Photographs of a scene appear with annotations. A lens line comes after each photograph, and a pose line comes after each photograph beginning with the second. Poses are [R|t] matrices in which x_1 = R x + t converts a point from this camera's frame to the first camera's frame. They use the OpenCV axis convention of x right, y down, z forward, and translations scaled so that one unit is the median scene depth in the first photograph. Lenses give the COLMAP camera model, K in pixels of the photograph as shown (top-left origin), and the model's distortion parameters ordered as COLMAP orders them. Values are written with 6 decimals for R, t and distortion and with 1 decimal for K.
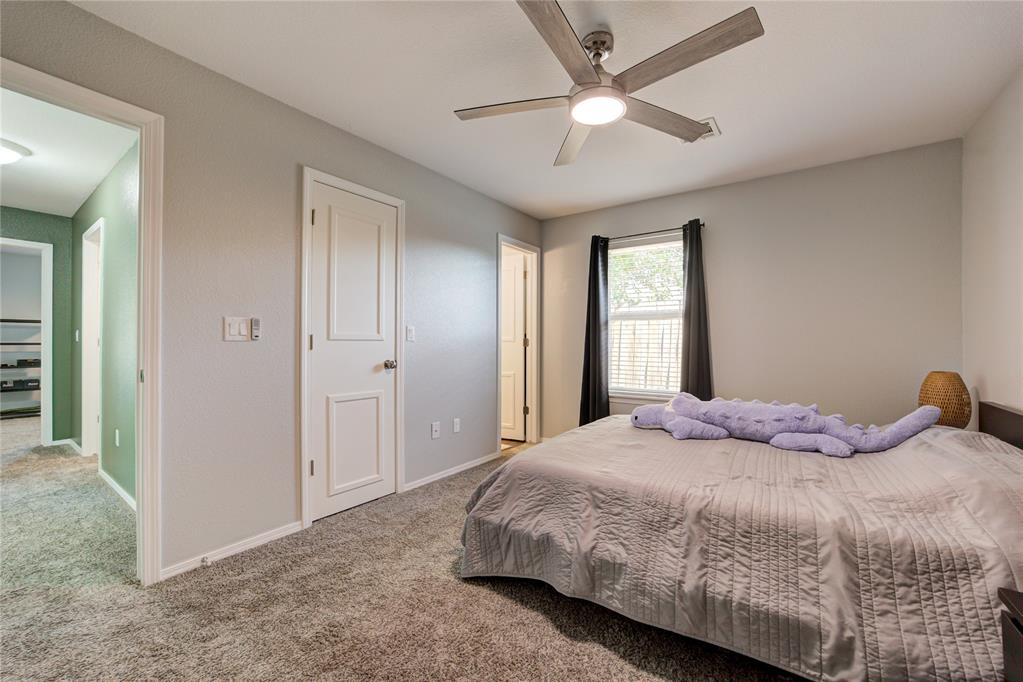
lens RADIAL K [[401.6, 0, 519.1], [0, 401.6, 338.1], [0, 0, 1]] dist [-0.041981, 0.014731]
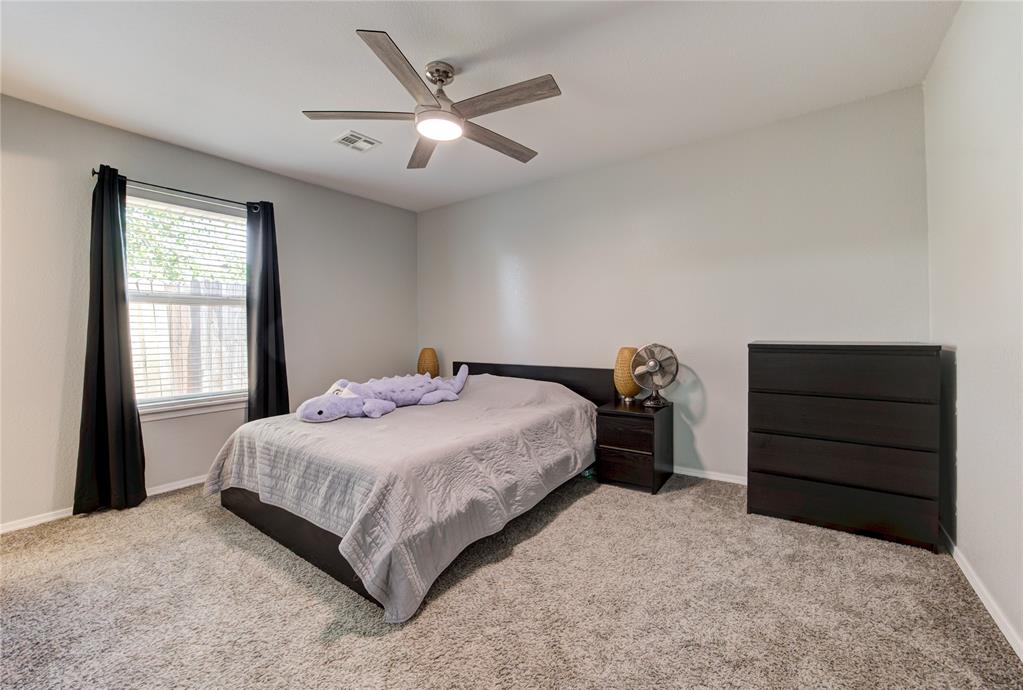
lens RADIAL K [[410.3, 0, 513.5], [0, 410.3, 331.8], [0, 0, 1]] dist [-0.001171, -0.000090]
pose [[0.021543, -0.004900, 0.999756, -1.100125], [-0.002445, 0.999985, 0.004953, 0.003017], [-0.999765, -0.002551, 0.021531, 0.851460]]
